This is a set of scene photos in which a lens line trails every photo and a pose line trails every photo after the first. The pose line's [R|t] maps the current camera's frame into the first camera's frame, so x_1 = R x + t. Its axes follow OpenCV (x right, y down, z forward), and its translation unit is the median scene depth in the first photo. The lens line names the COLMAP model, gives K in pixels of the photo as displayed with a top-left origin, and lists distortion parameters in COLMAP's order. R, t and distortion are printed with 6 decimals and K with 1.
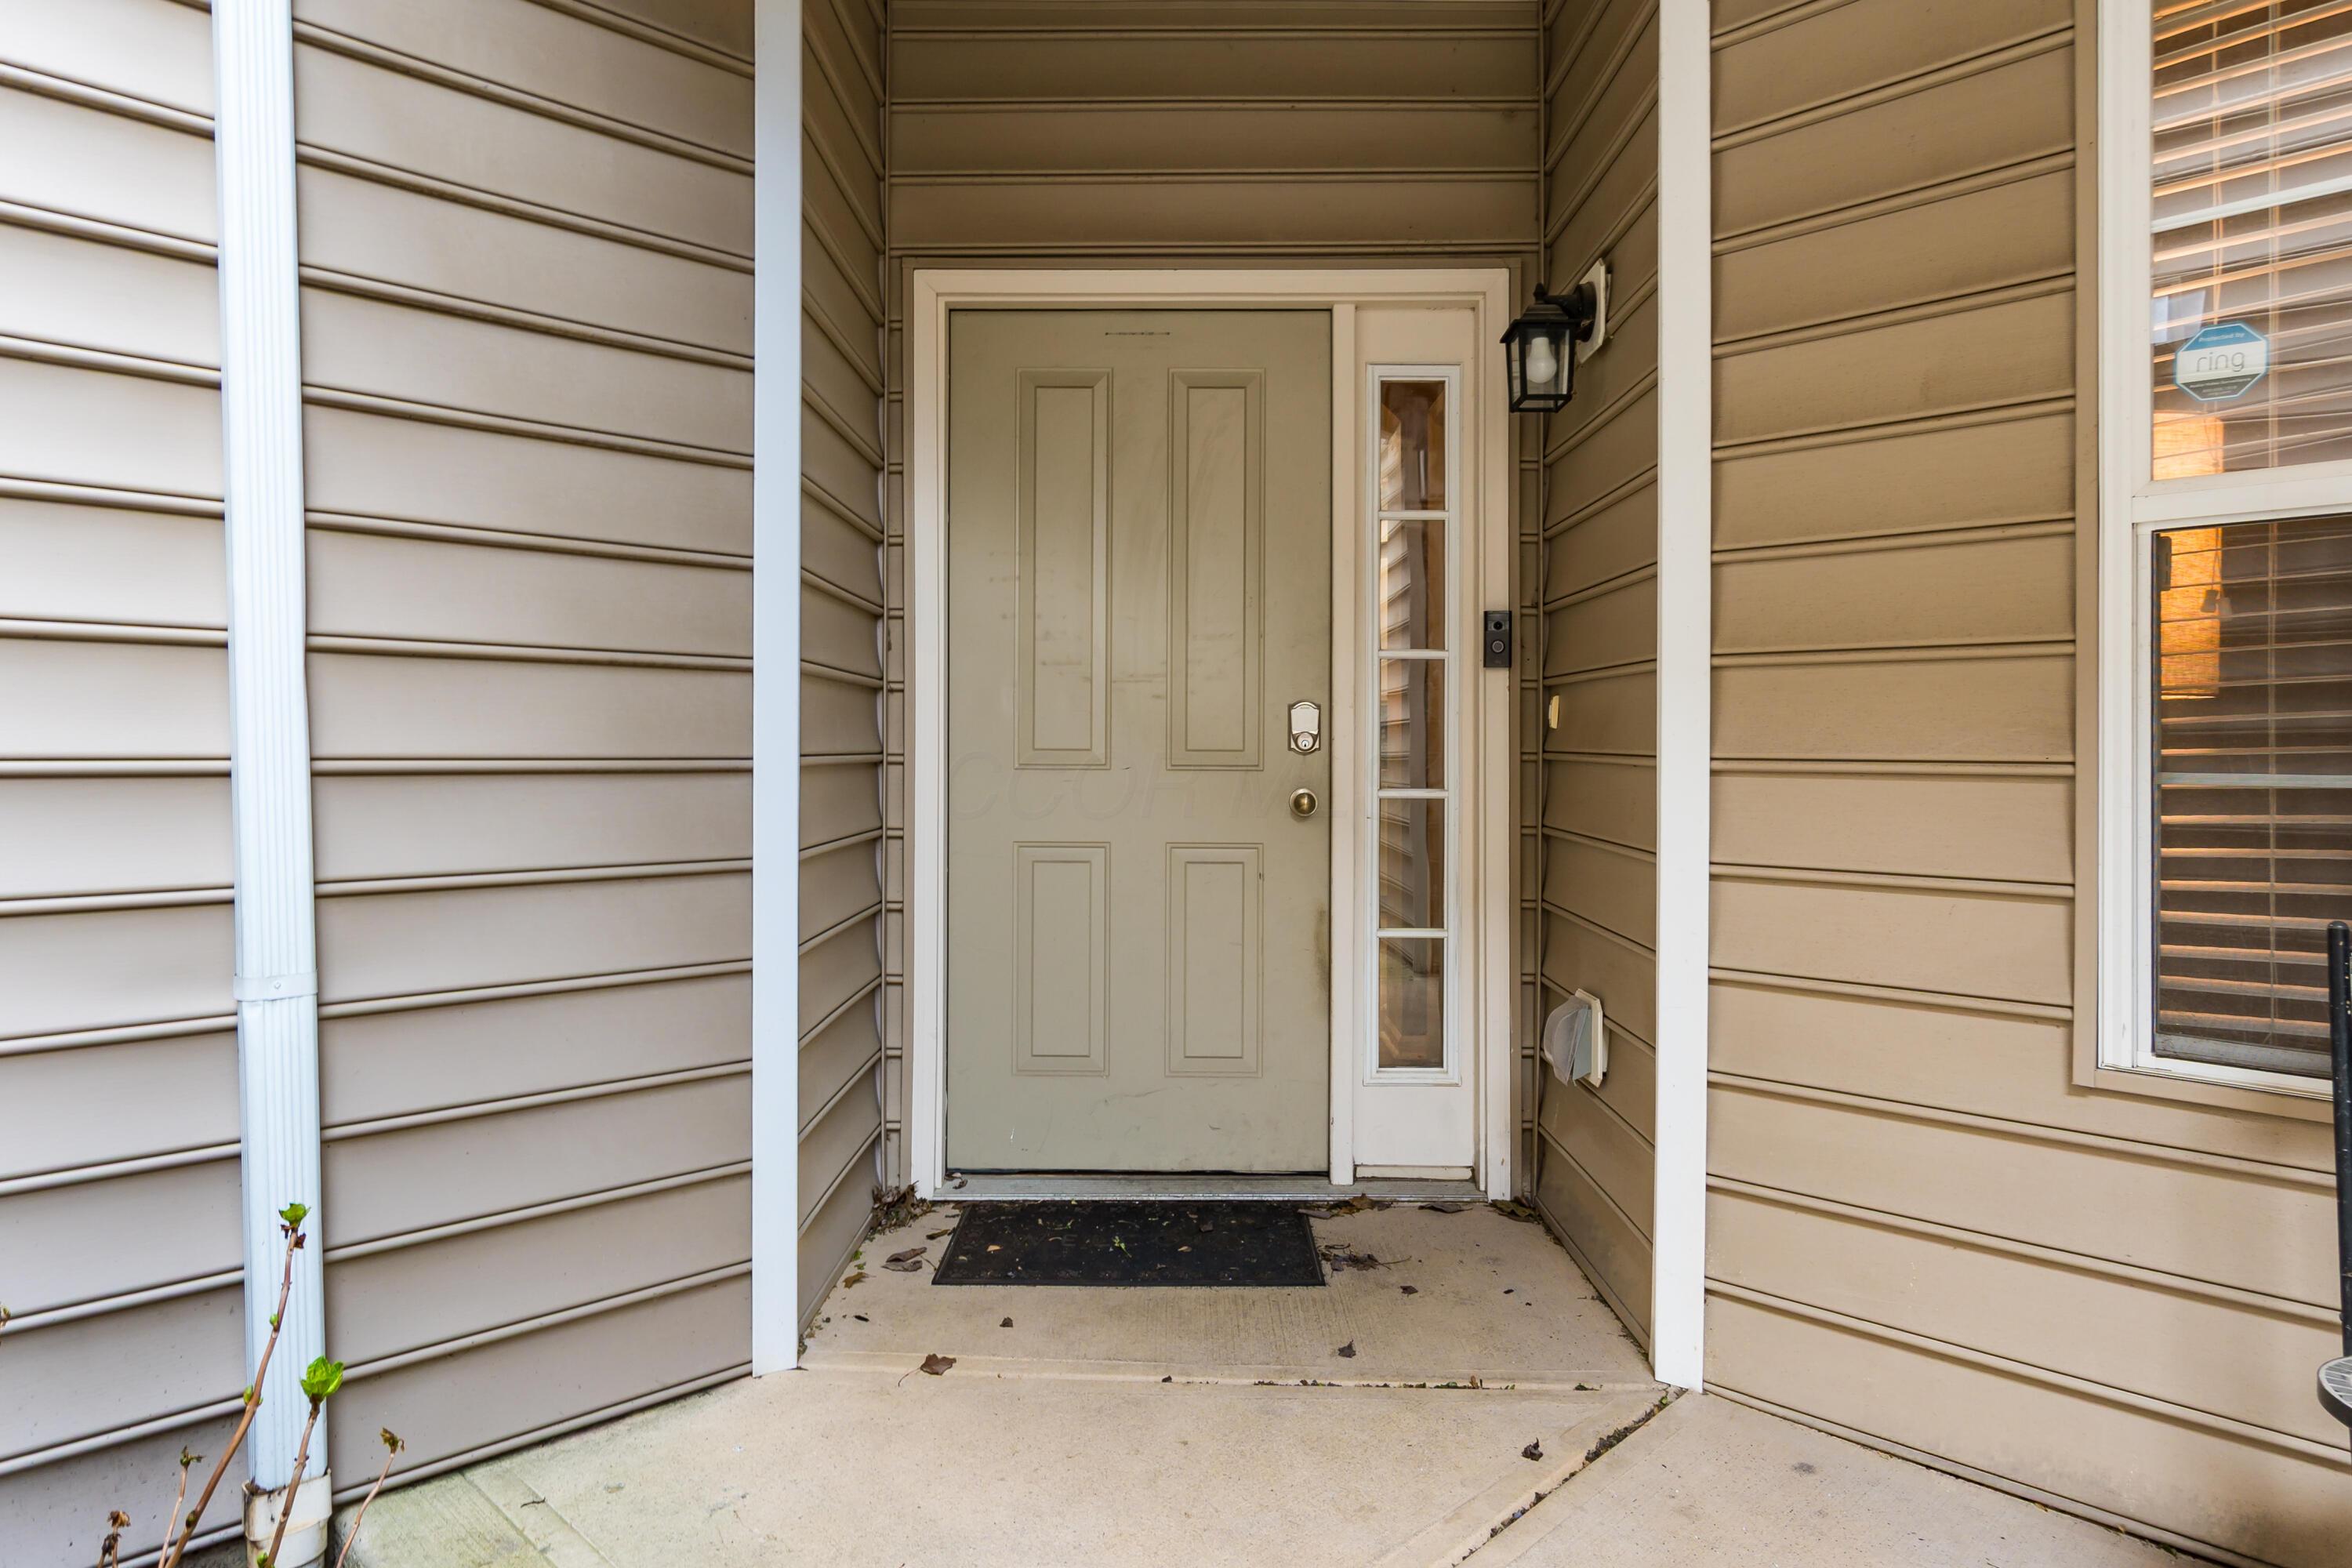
lens RADIAL K [[1434.3, 0, 1120.3], [0, 1434.3, 802.1], [0, 0, 1]] dist [-0.004693, 0.001284]
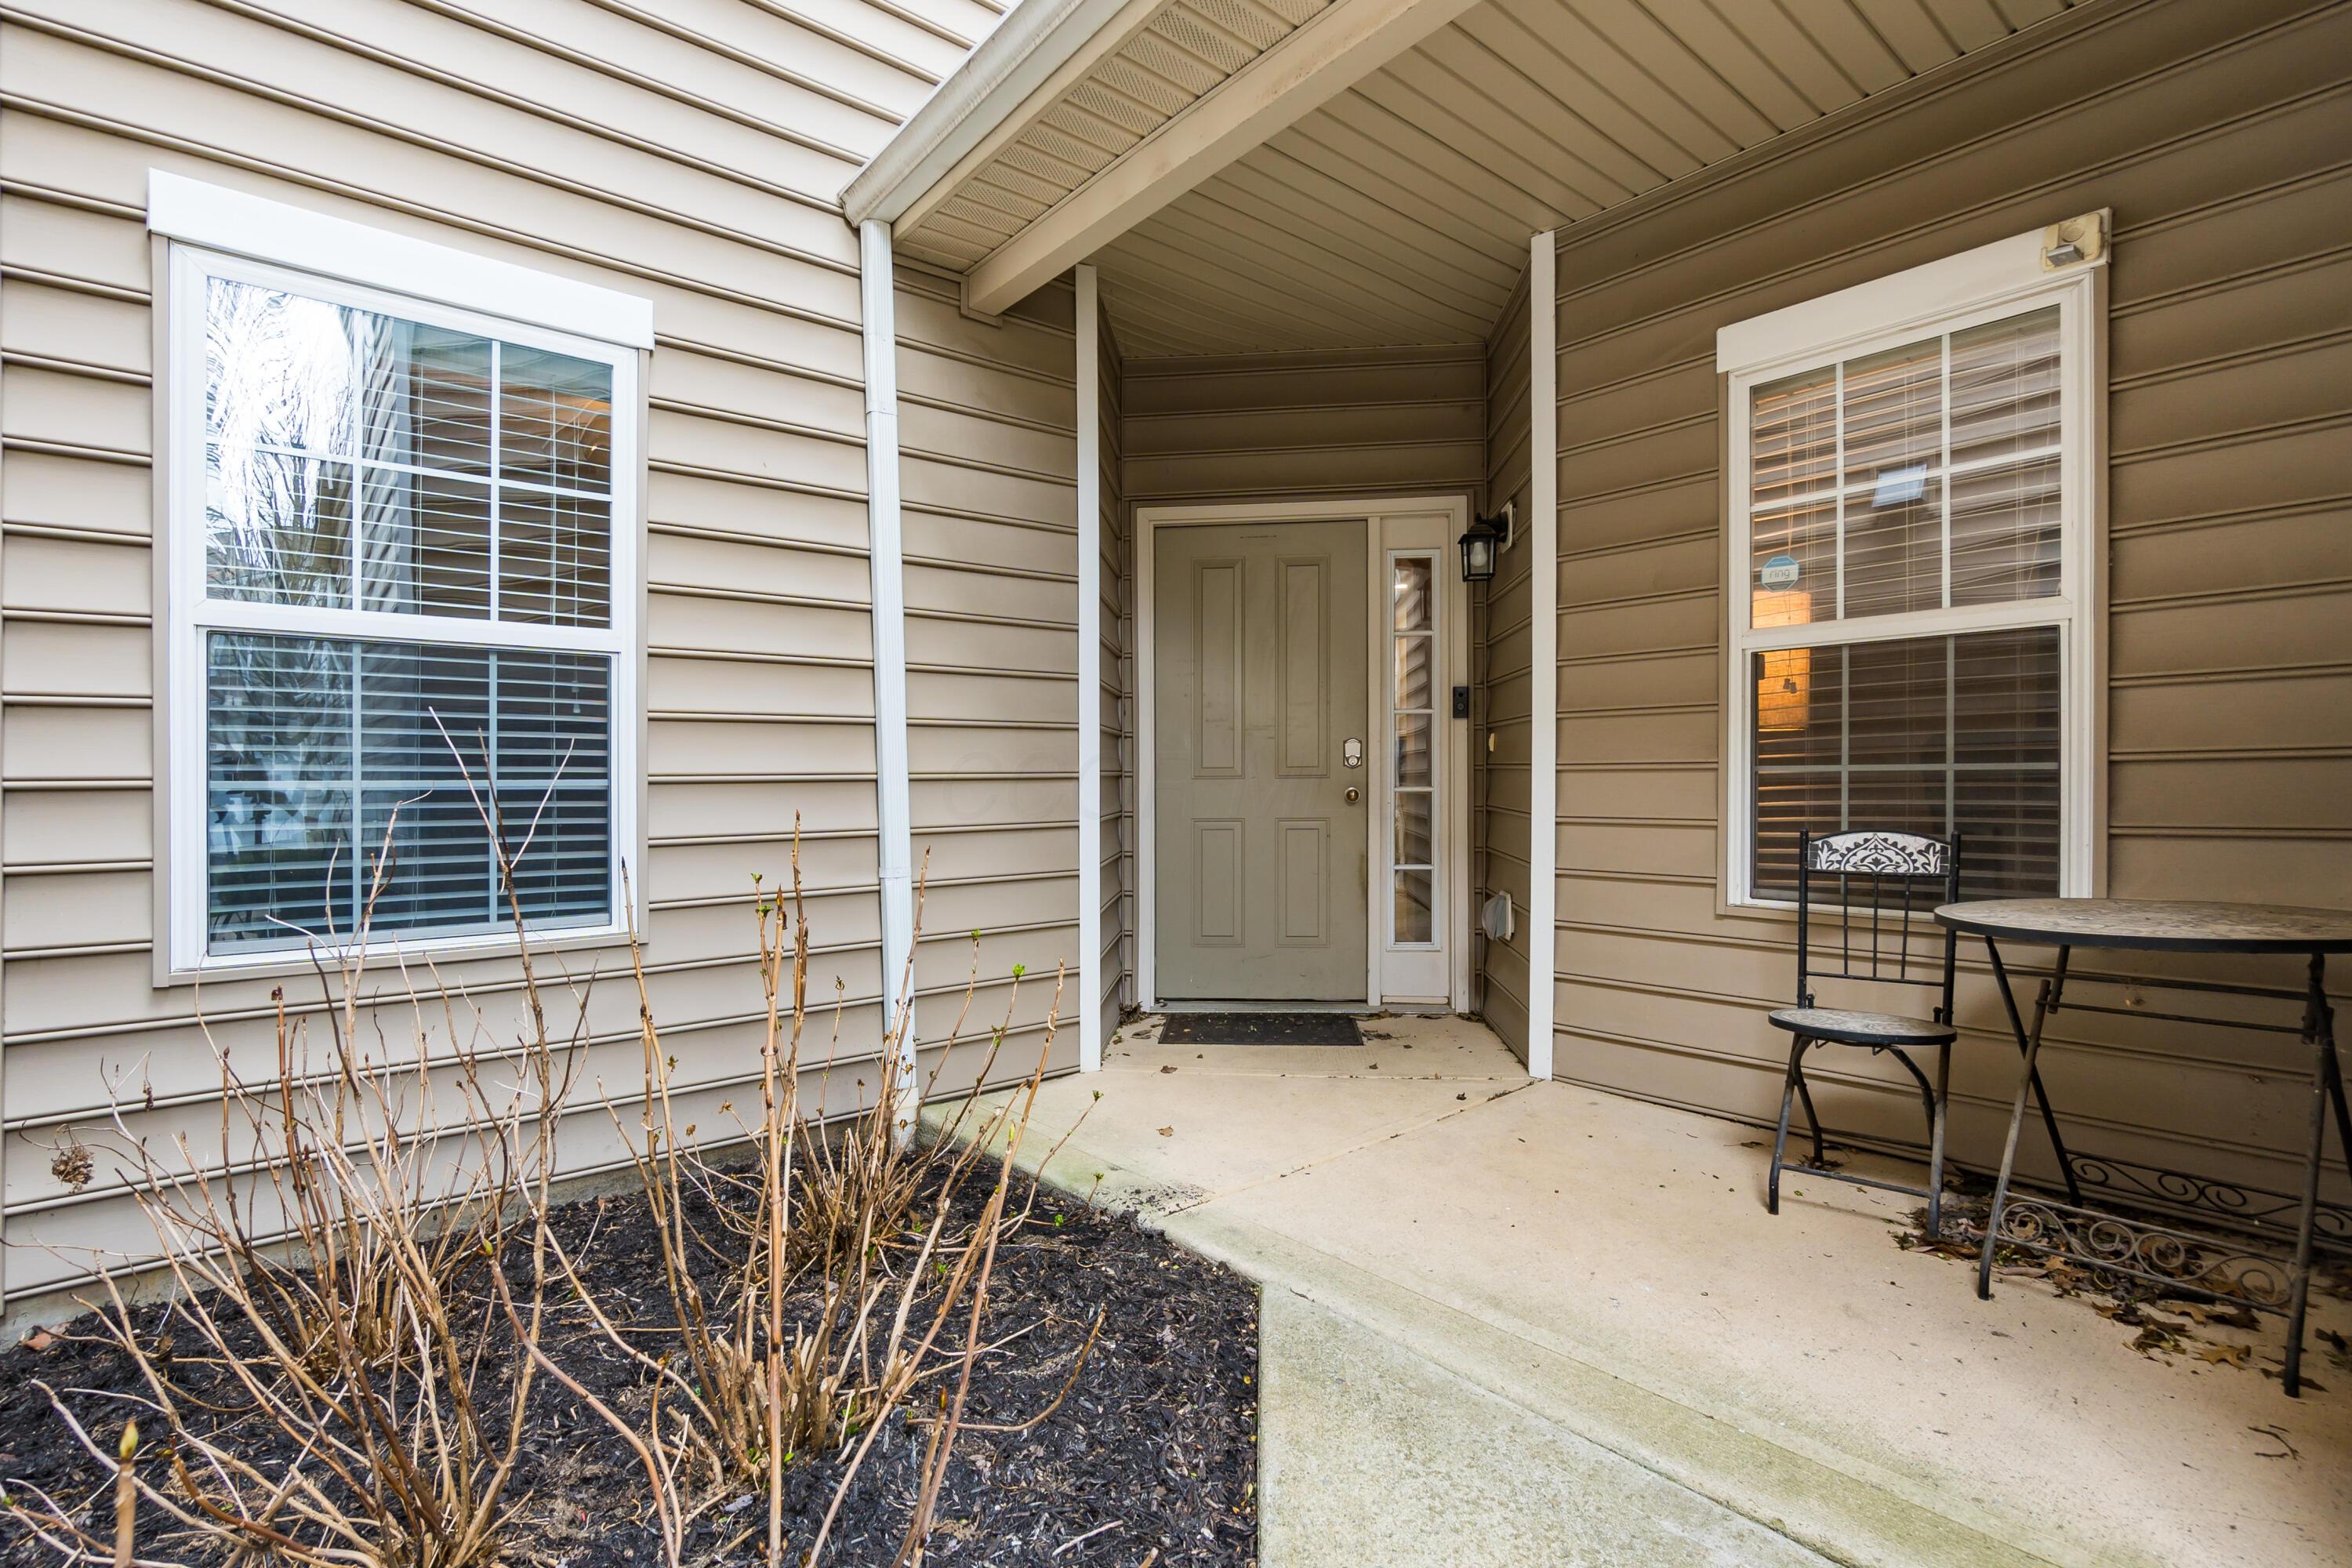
lens RADIAL K [[1076.1, 0, 1122.7], [0, 1076.1, 864.1], [0, 0, 1]] dist [-0.000866, -0.000108]
pose [[0.995958, -0.007986, -0.089469, -0.041883], [0.011989, 0.998947, 0.044296, 0.025122], [0.089021, -0.045190, 0.995004, -0.401151]]
